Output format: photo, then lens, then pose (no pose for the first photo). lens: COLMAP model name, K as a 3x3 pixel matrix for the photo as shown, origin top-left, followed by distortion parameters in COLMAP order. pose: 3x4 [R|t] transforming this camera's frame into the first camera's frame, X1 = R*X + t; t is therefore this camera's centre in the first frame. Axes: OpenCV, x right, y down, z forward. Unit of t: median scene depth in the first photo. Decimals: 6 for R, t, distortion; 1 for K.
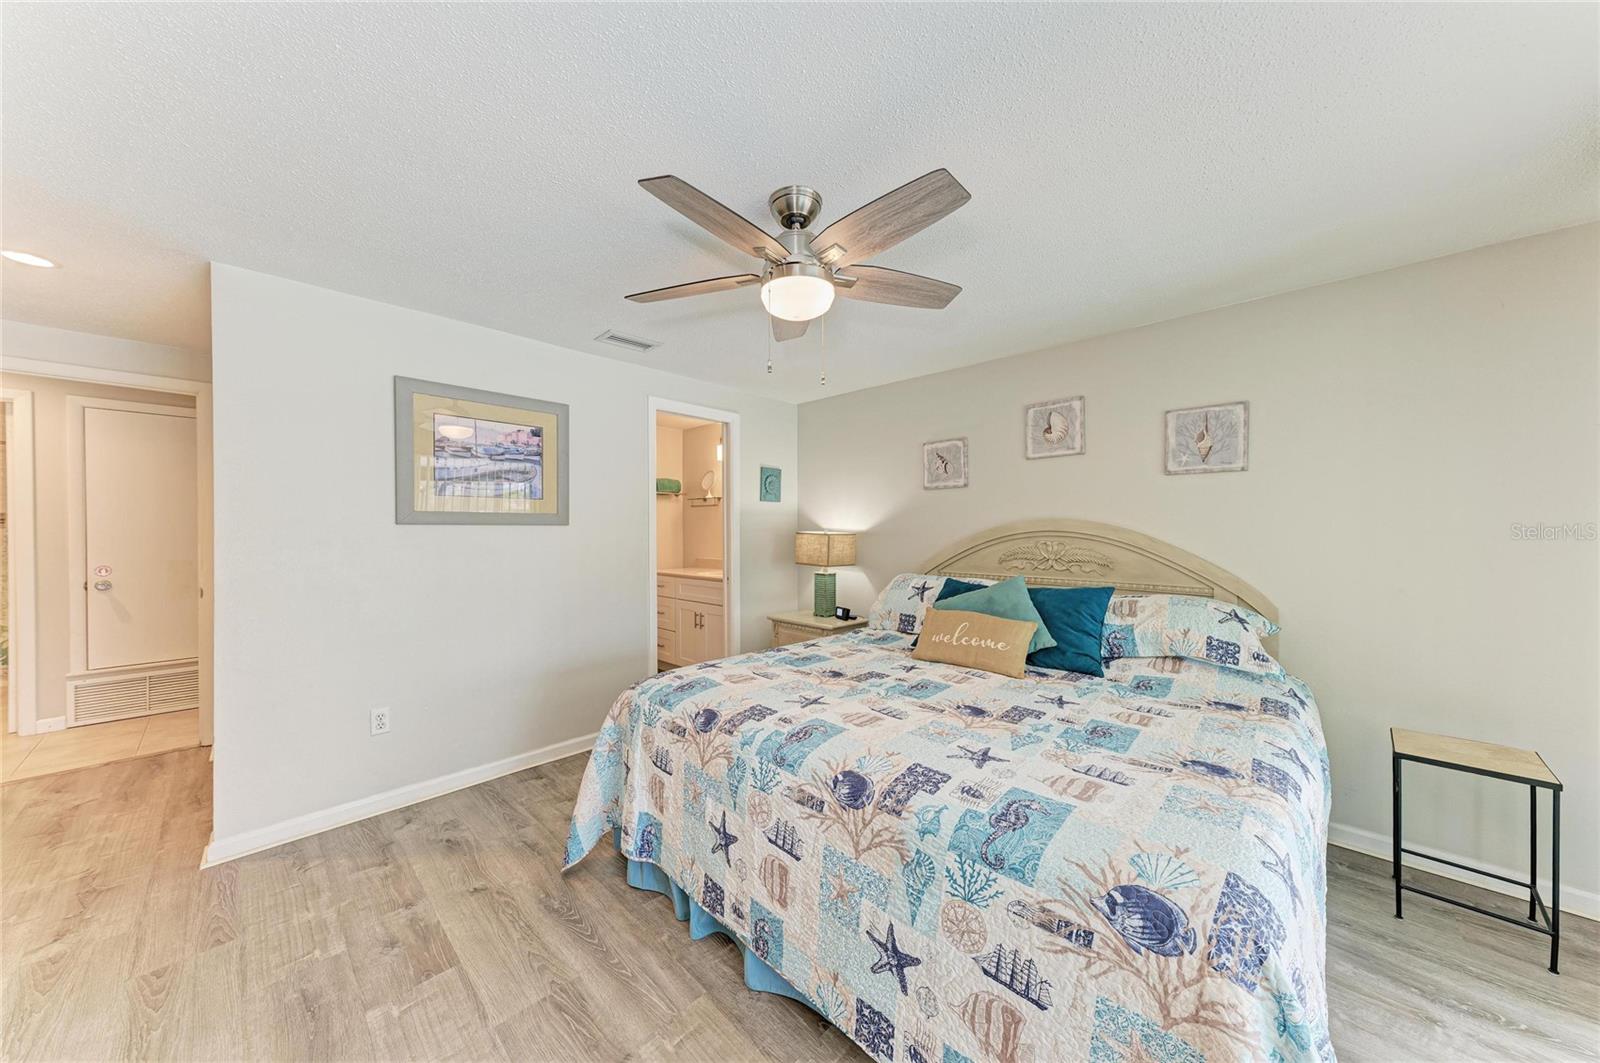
lens RADIAL K [[539.3, 0, 797.6], [0, 539.3, 527.3], [0, 0, 1]] dist [0.020051, -0.003521]
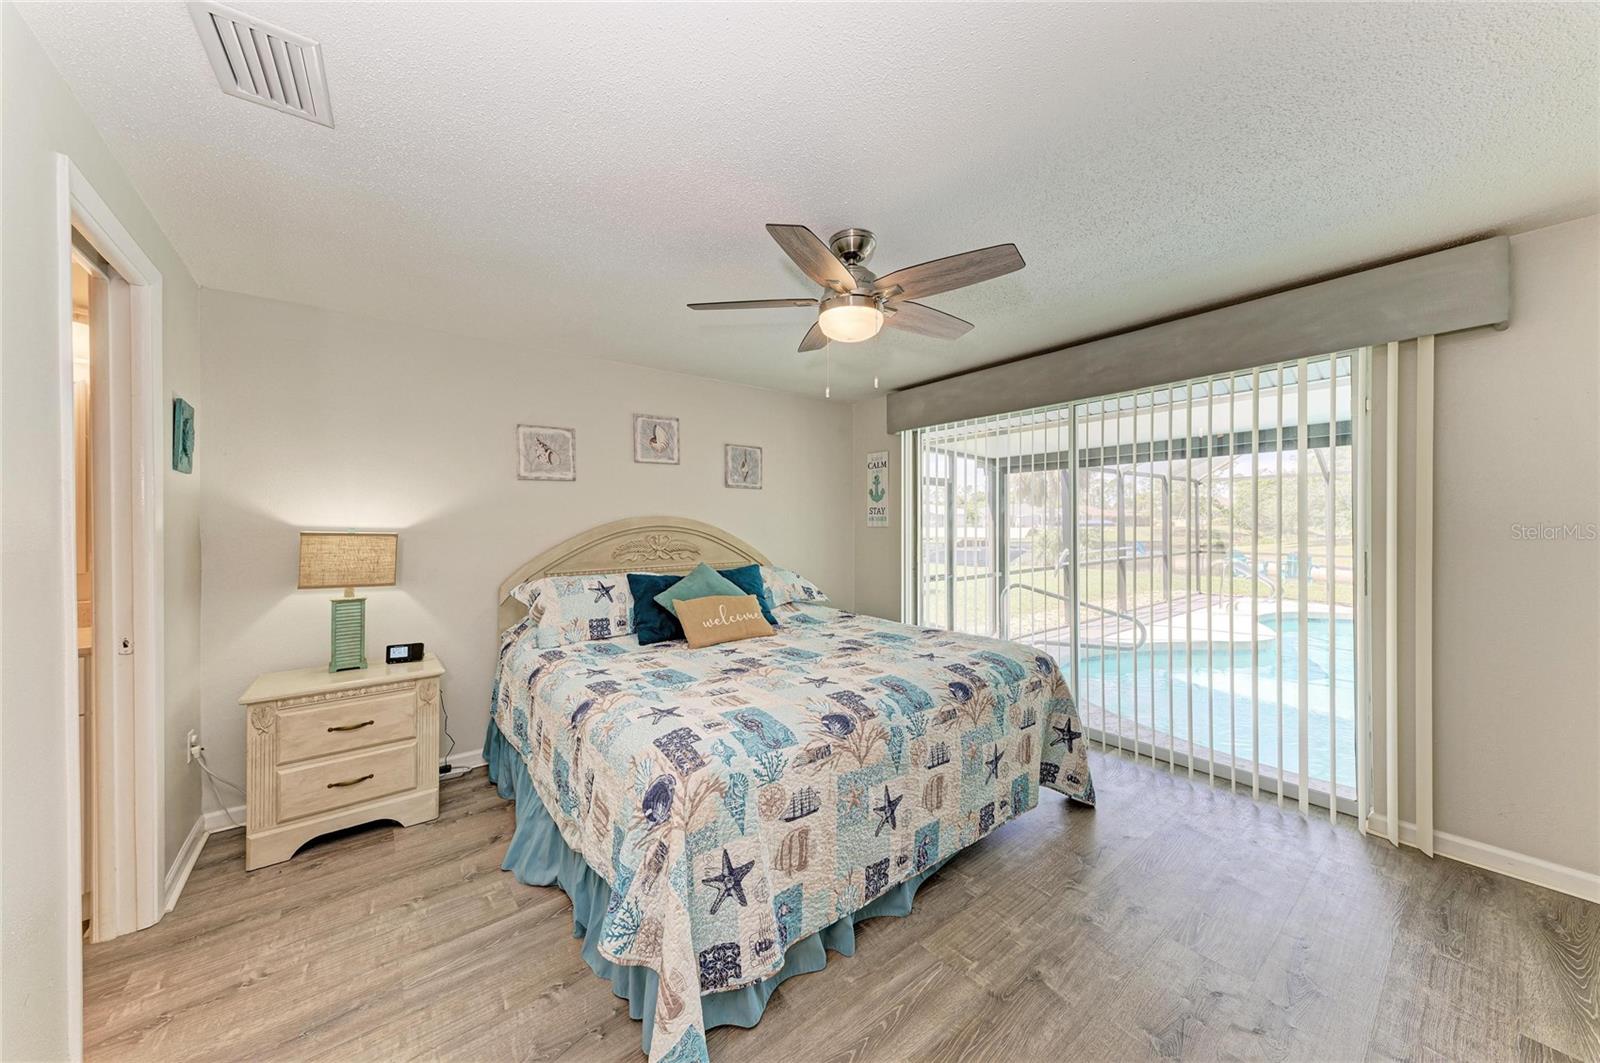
lens RADIAL K [[539.3, 0, 792.7], [0, 539.3, 515.5], [0, 0, 1]] dist [0.020051, -0.003521]
pose [[0.140171, 0.012028, 0.990054, -0.672109], [0.002500, 0.999919, -0.012502, -0.000839], [-0.990124, 0.004227, 0.140130, 0.559700]]
